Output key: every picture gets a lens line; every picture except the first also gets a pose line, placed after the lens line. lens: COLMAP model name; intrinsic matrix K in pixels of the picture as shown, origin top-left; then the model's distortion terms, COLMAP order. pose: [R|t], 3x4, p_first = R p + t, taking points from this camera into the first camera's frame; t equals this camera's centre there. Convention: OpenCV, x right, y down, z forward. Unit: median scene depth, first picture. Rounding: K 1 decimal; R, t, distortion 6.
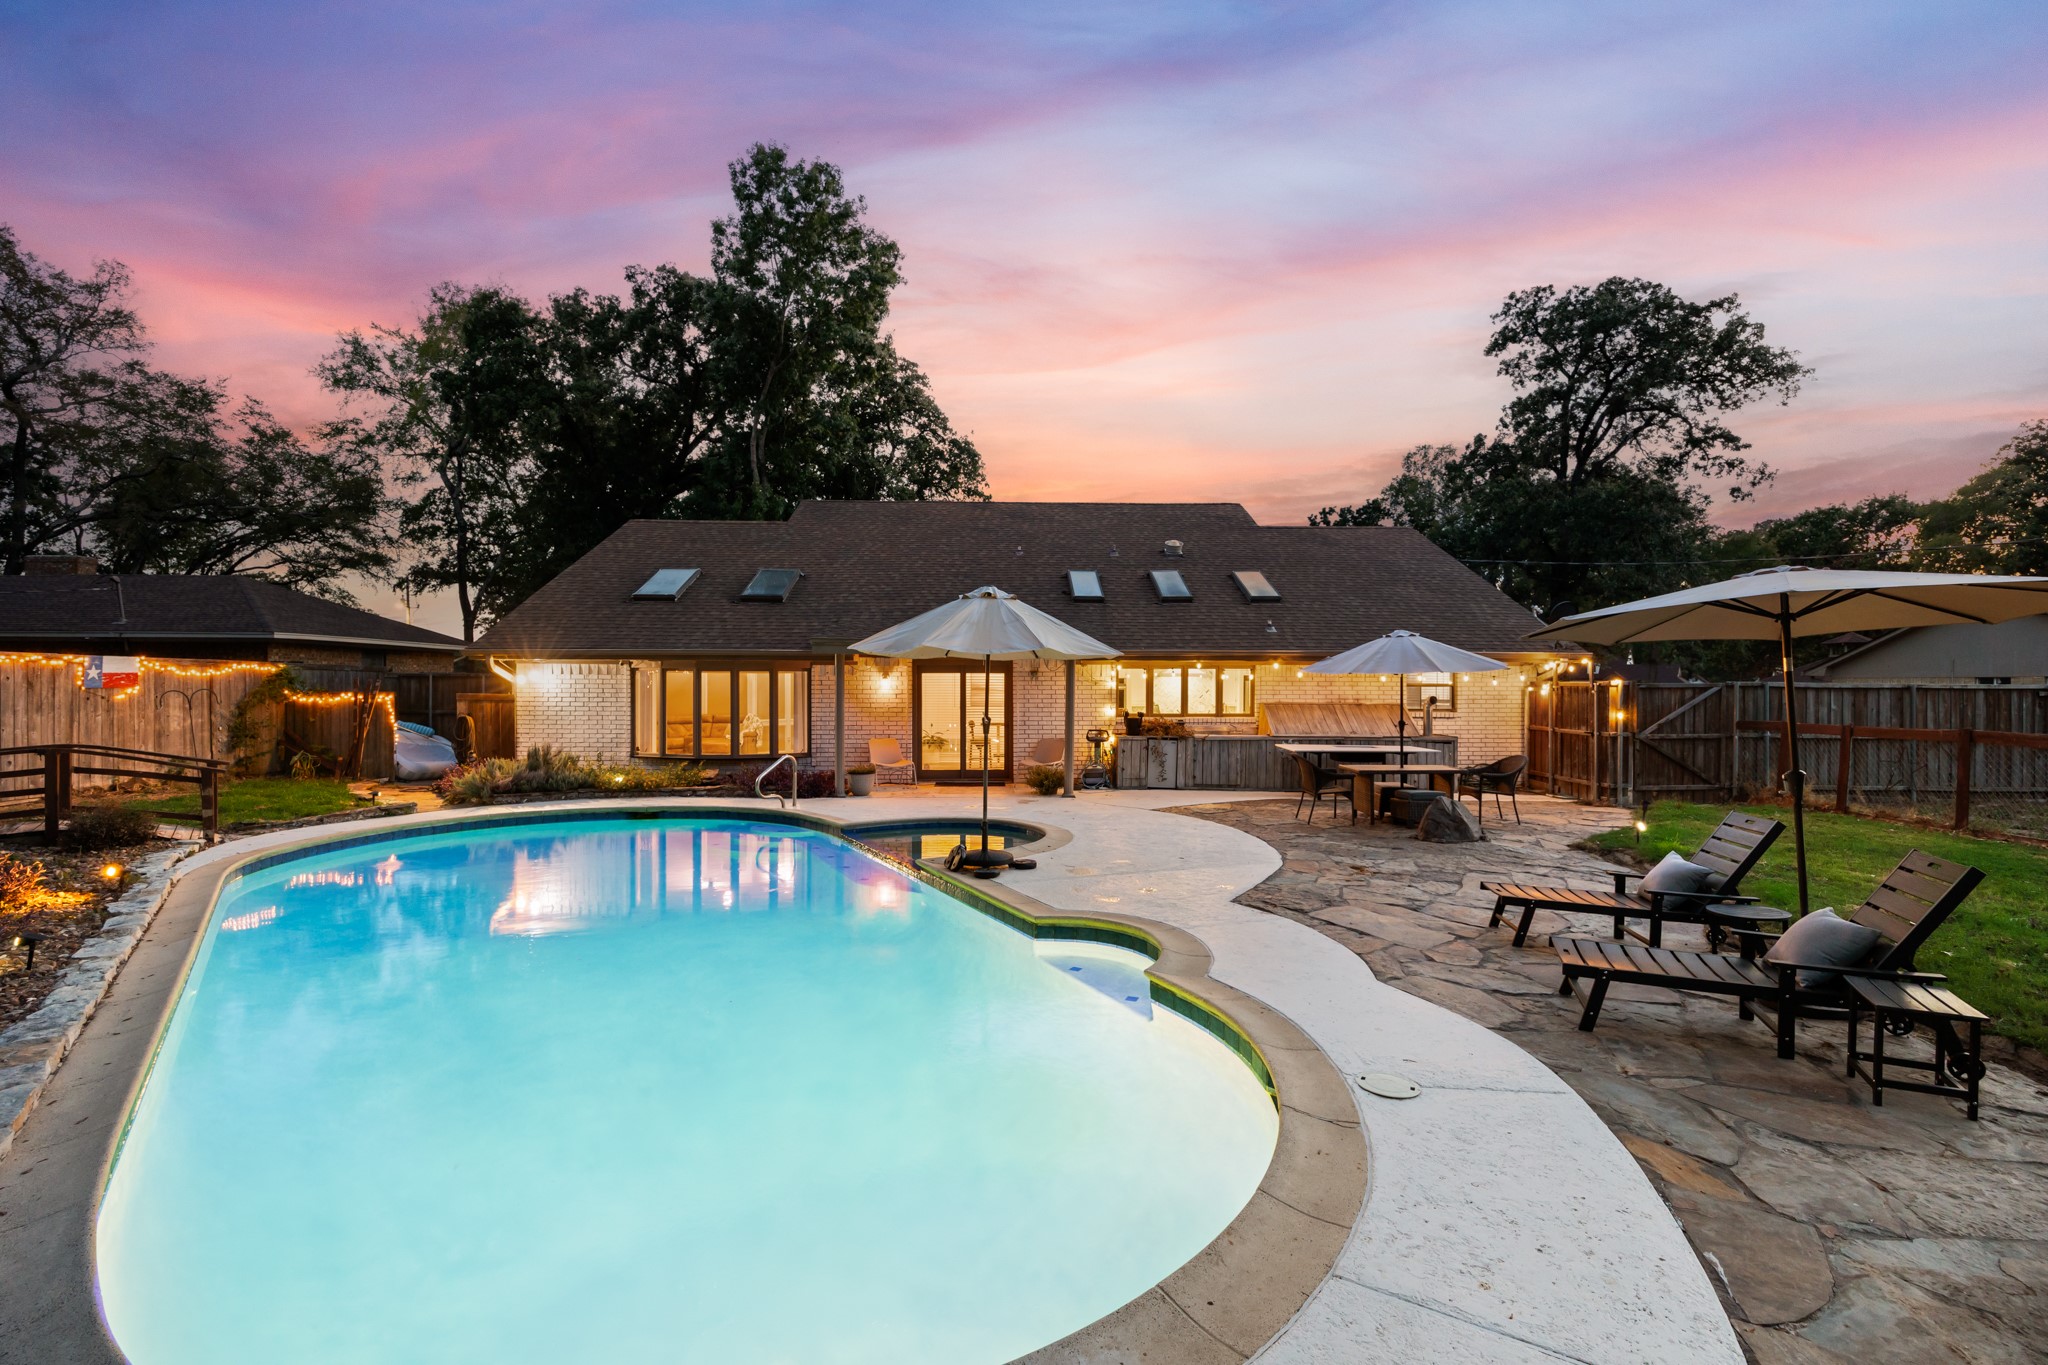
lens RADIAL K [[926.2, 0, 1024.8], [0, 926.2, 683.8], [0, 0, 1]] dist [-0.016181, -0.000188]
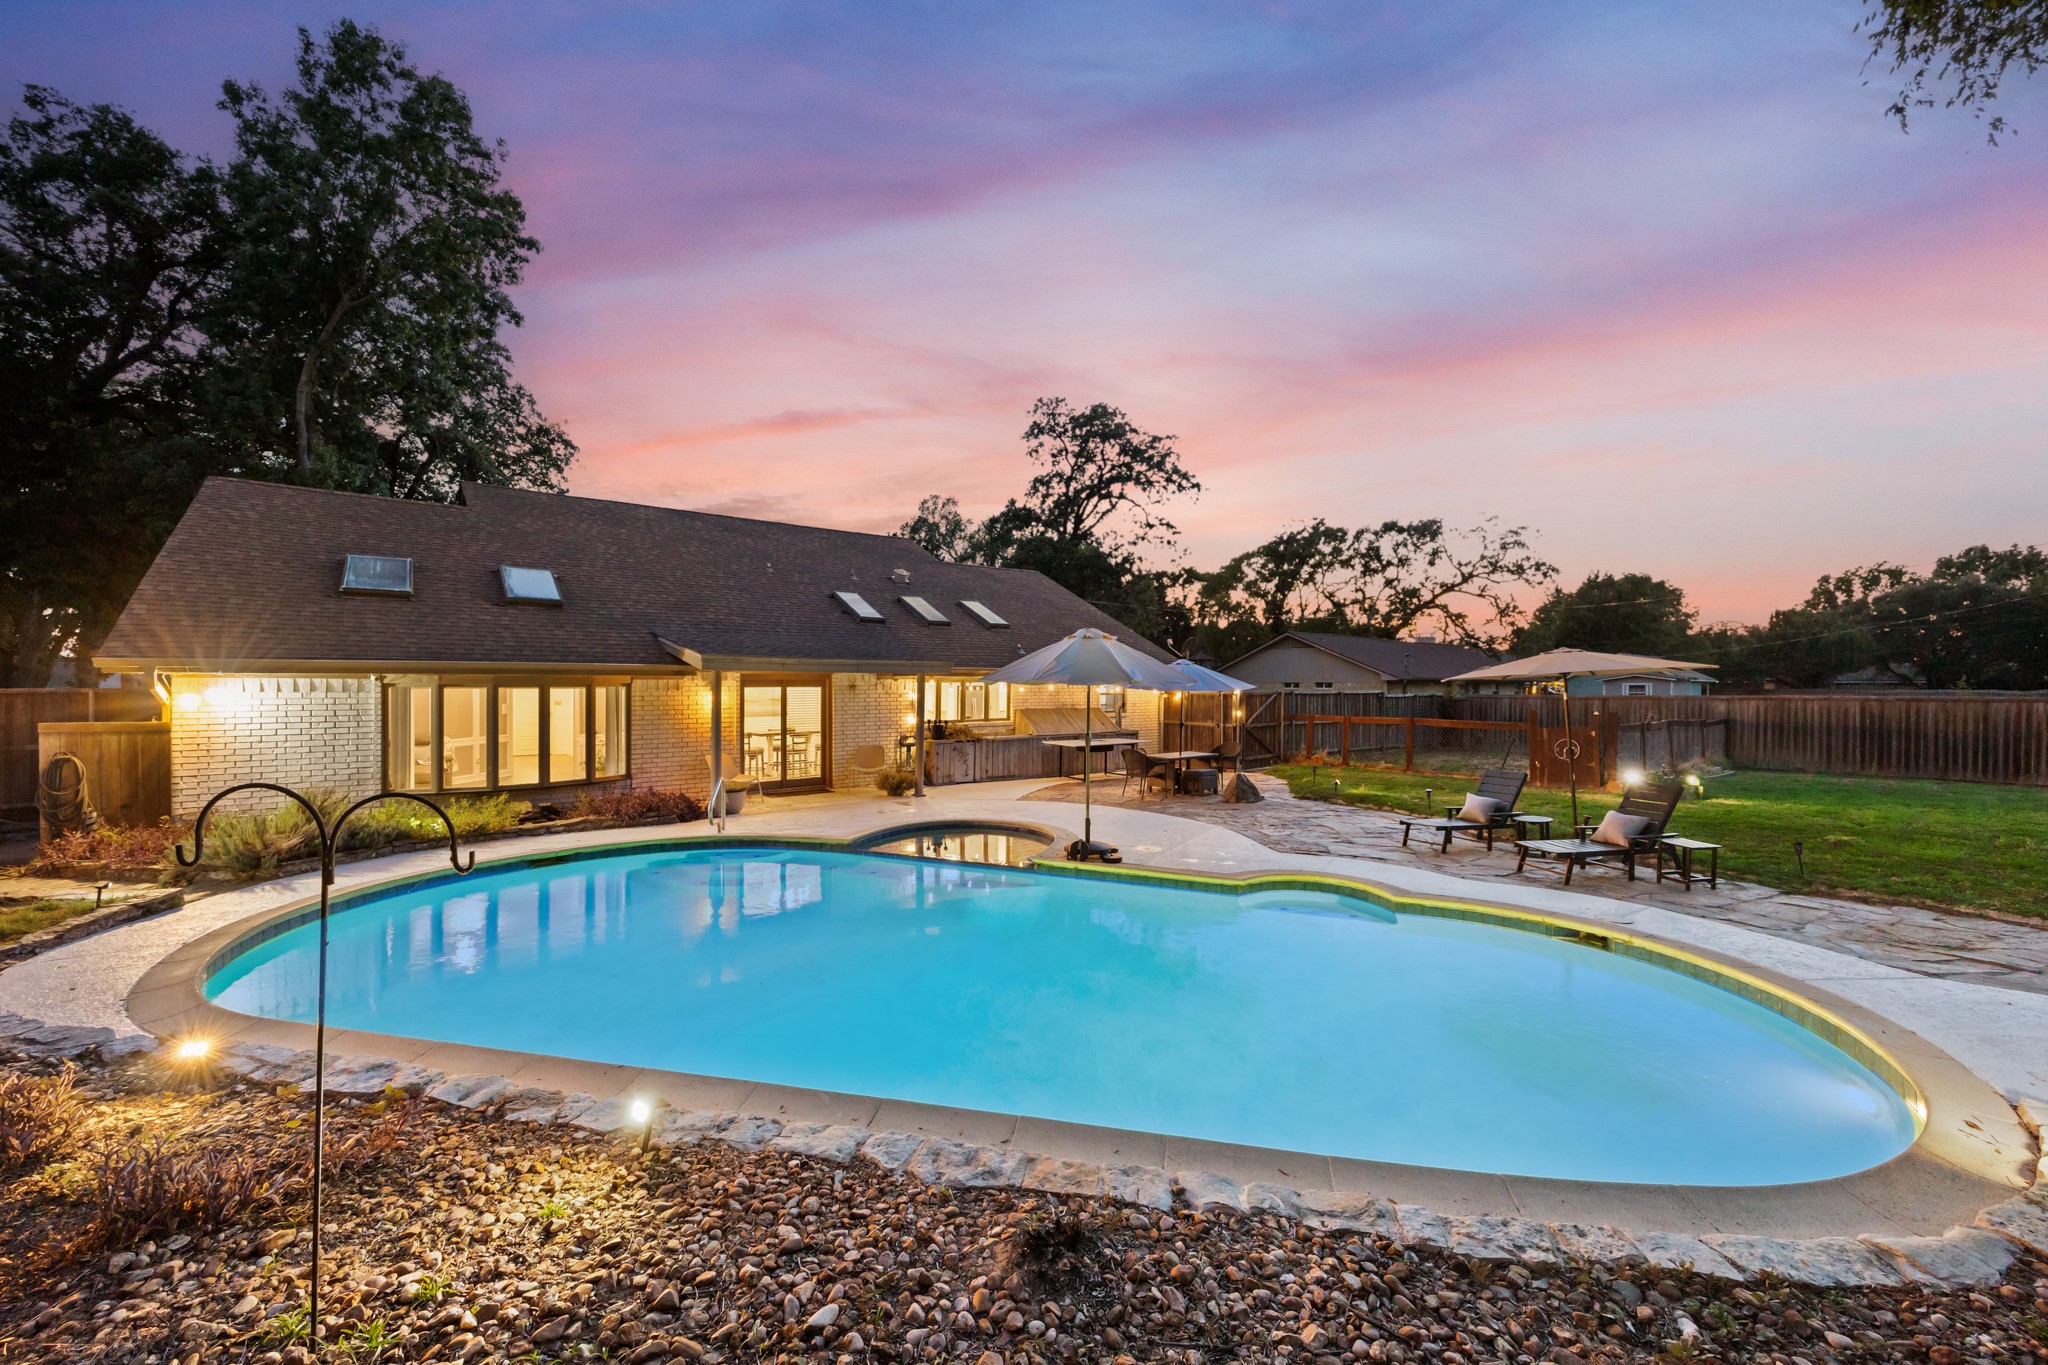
lens RADIAL K [[827.5, 0, 1030.2], [0, 827.5, 682.3], [0, 0, 1]] dist [0.000524, 0.000026]
pose [[0.784508, -0.003190, 0.620110, -0.430258], [0.000750, 0.999991, 0.004196, -0.020795], [-0.620118, -0.002827, 0.784503, 0.099673]]
